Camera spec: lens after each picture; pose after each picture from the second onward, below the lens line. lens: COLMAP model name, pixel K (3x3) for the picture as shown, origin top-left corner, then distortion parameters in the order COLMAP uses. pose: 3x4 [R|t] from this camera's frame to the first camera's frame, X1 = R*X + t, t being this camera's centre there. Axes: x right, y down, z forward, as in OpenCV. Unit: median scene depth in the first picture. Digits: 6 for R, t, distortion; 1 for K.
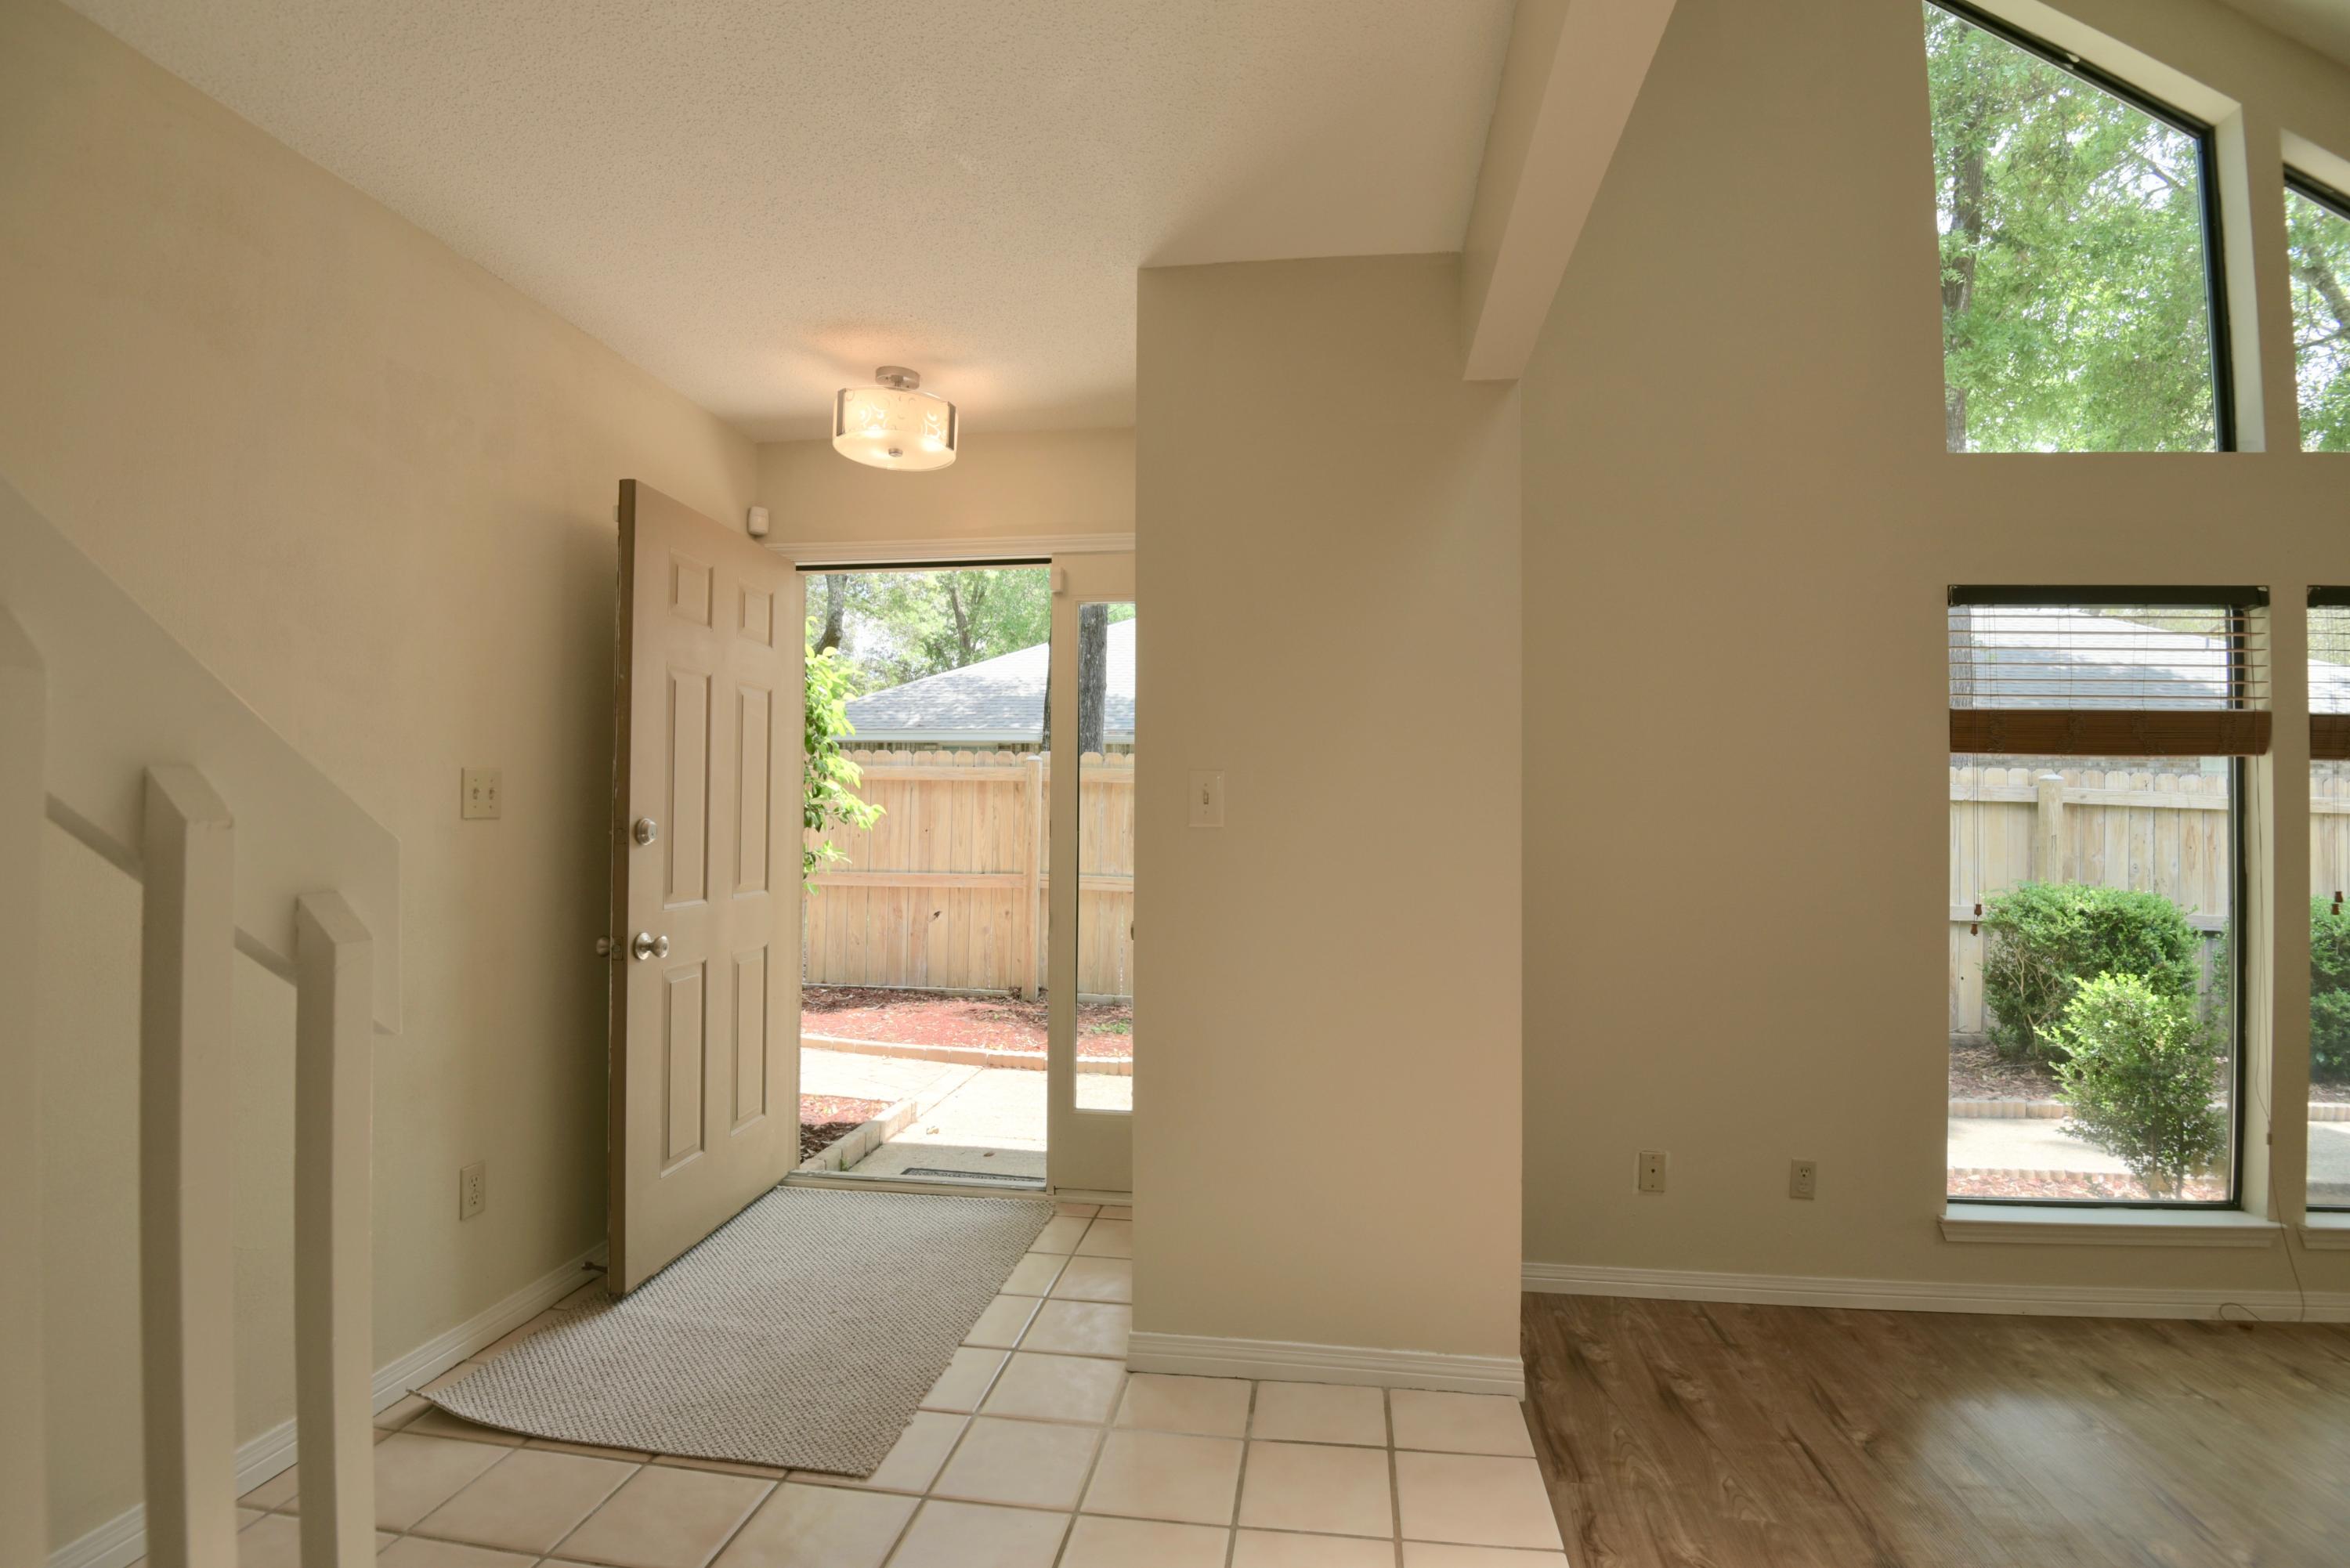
lens RADIAL K [[1085.9, 0, 1190.7], [0, 1085.9, 791.6], [0, 0, 1]] dist [0.000655, -0.032223]
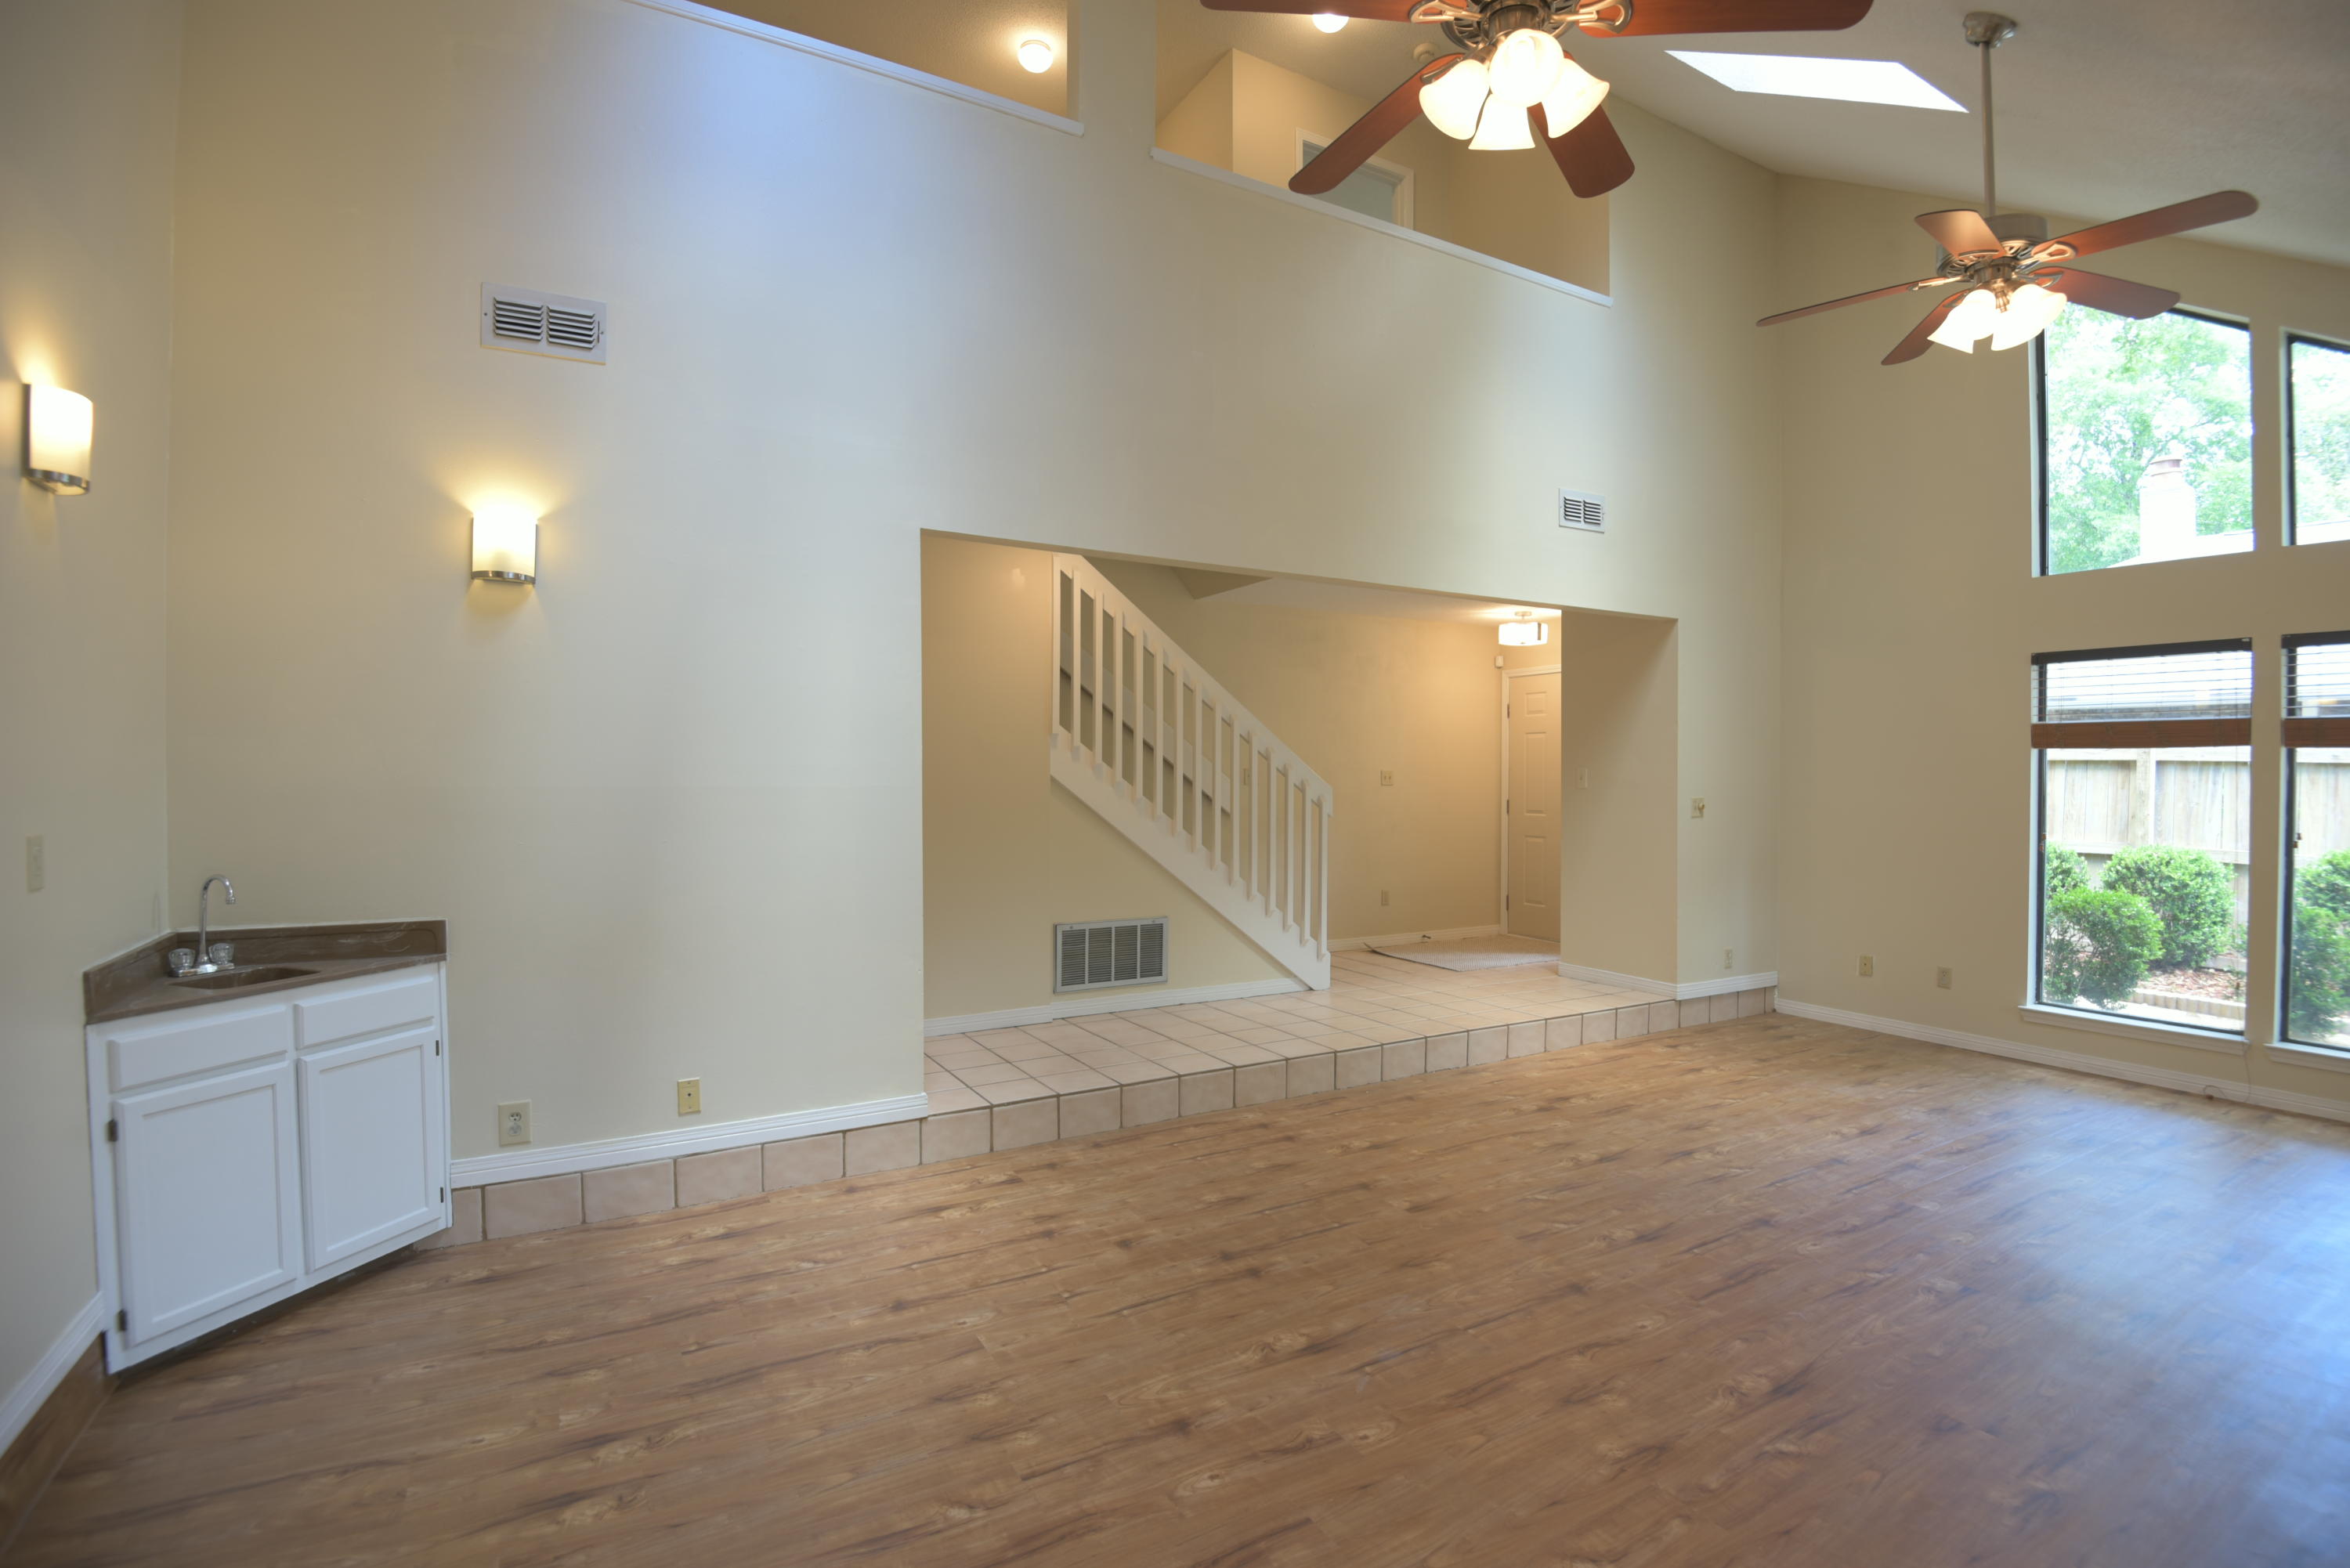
lens RADIAL K [[1085.9, 0, 1190.7], [0, 1085.9, 791.6], [0, 0, 1]] dist [0.000655, -0.032223]
pose [[0.619730, 0.004700, -0.784801, 1.225116], [0.009002, 0.999874, 0.013096, 0.000852], [0.784763, -0.015181, 0.619610, -1.183179]]
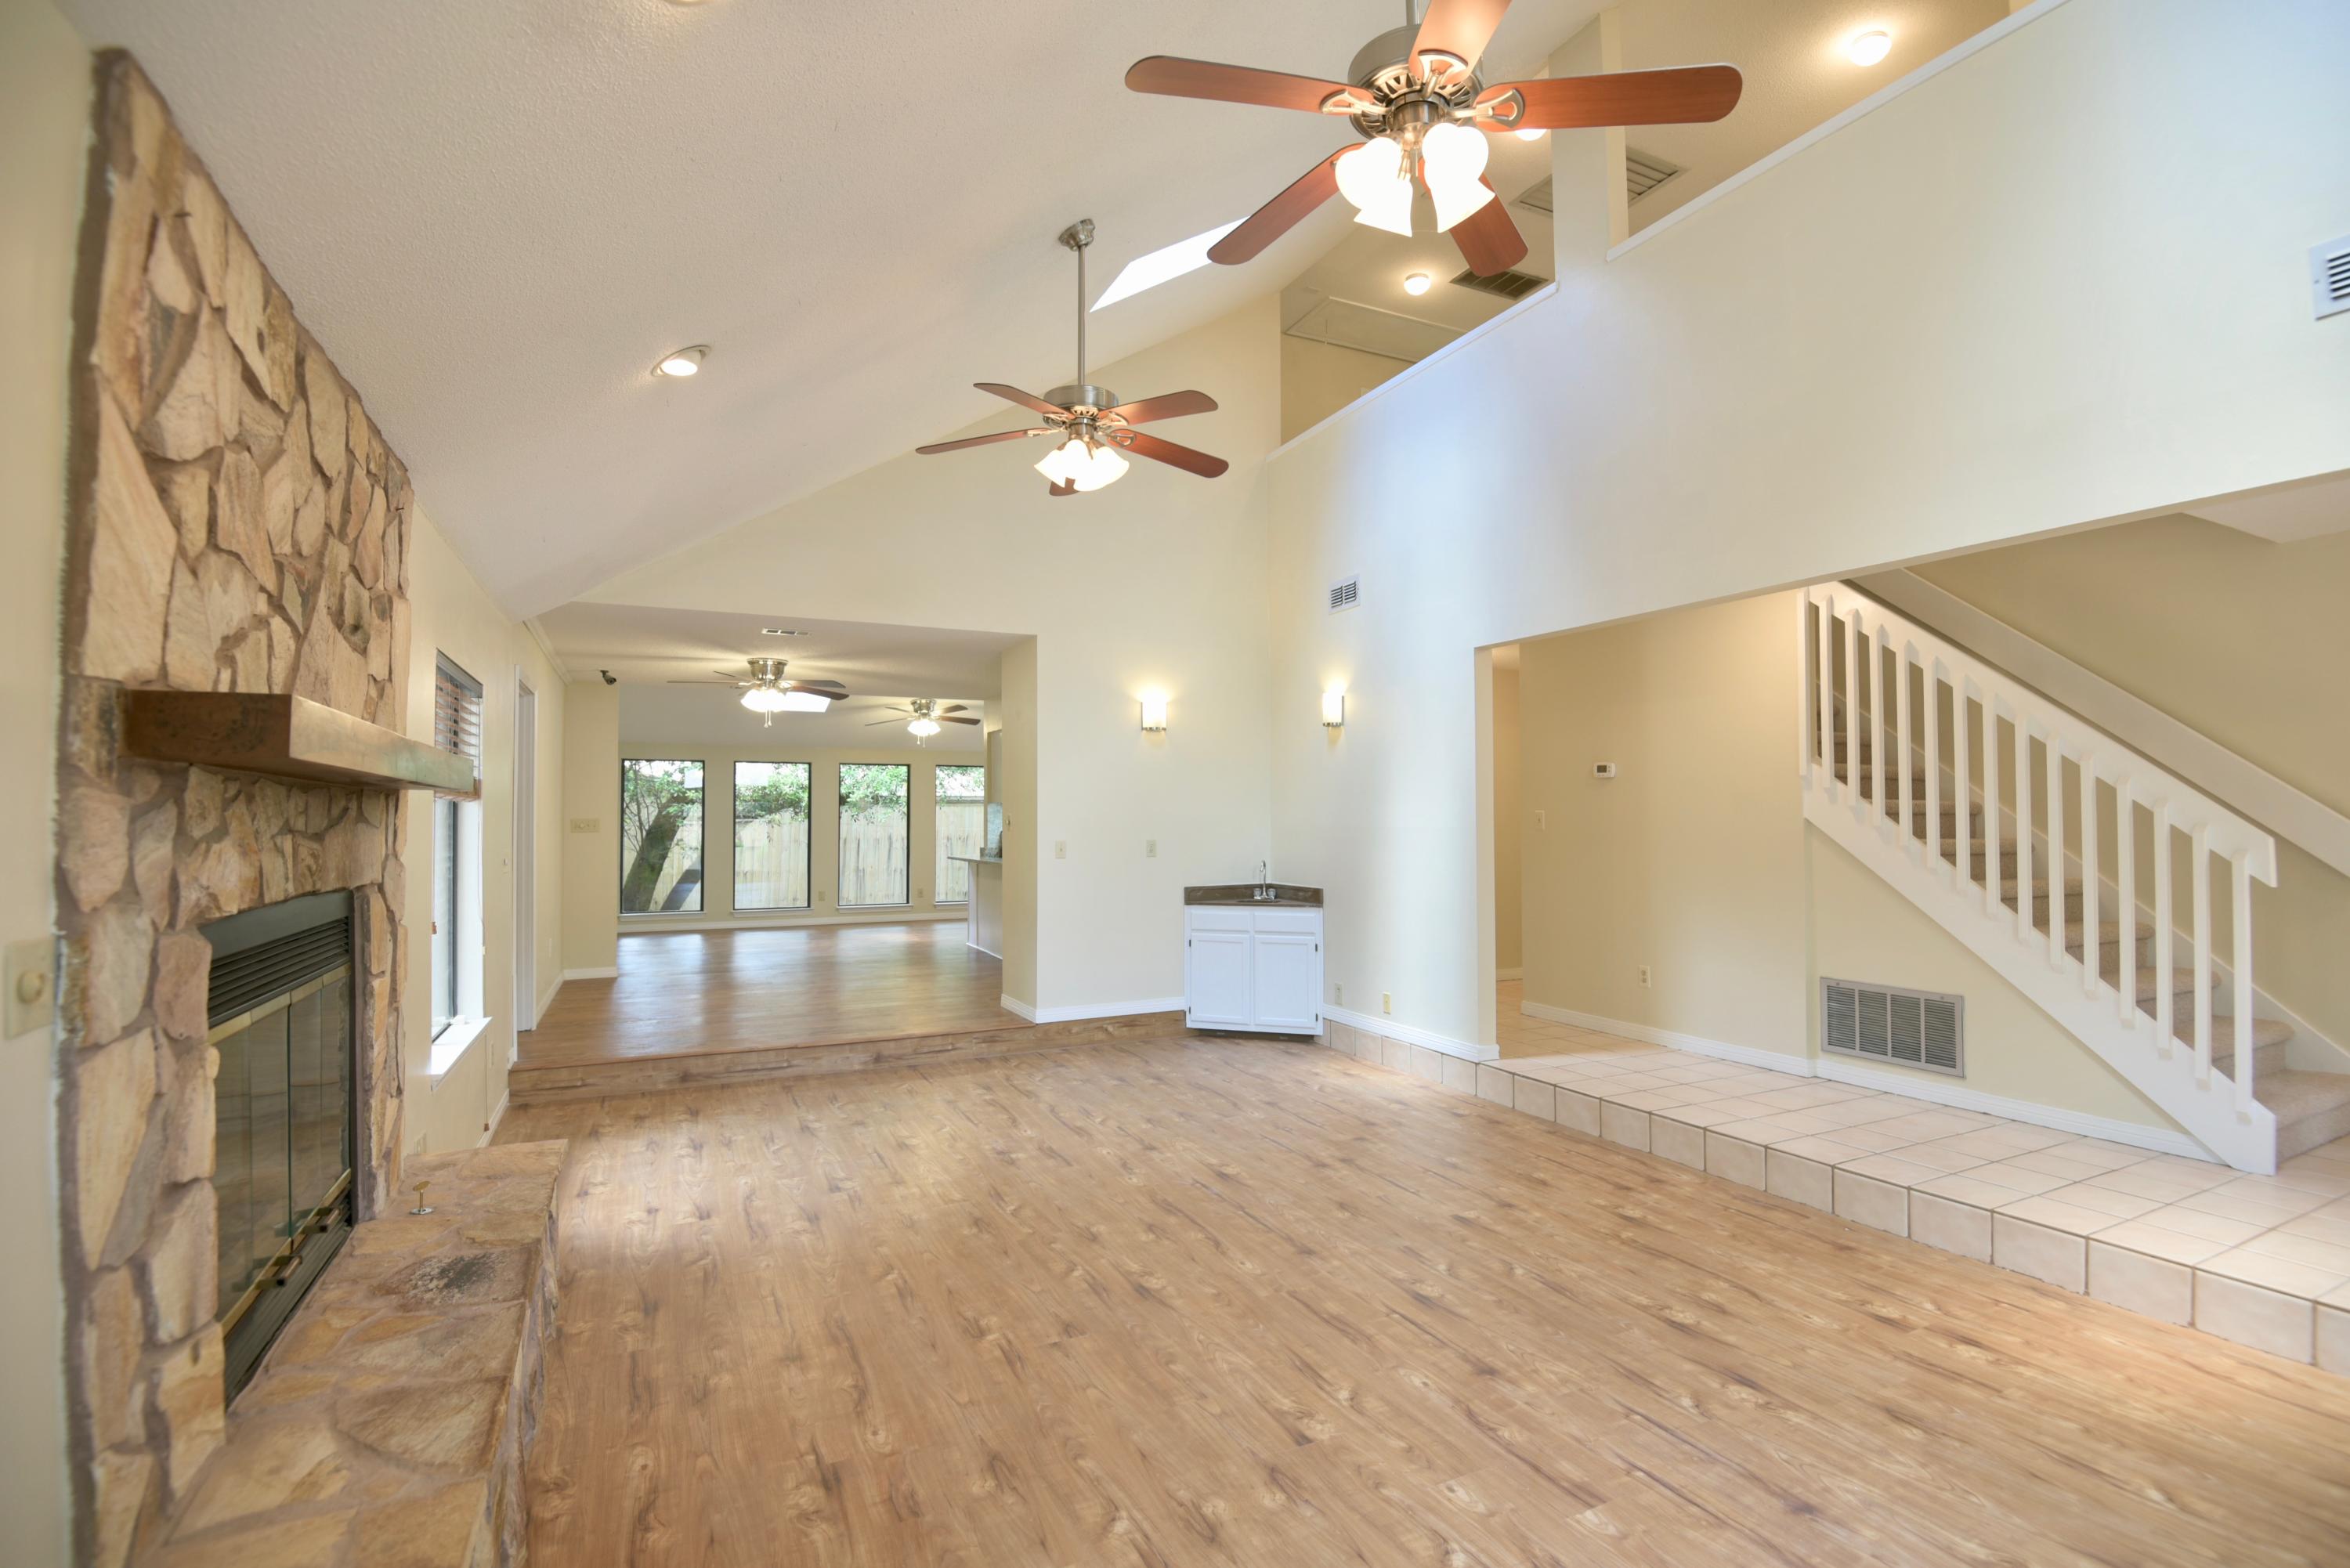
lens RADIAL K [[1085.9, 0, 1190.7], [0, 1085.9, 791.6], [0, 0, 1]] dist [0.000655, -0.032223]
pose [[-0.827347, -0.020090, -0.561332, 1.443187], [0.000827, 0.999316, -0.036983, 0.015385], [0.561690, -0.031062, -0.826764, 0.607366]]
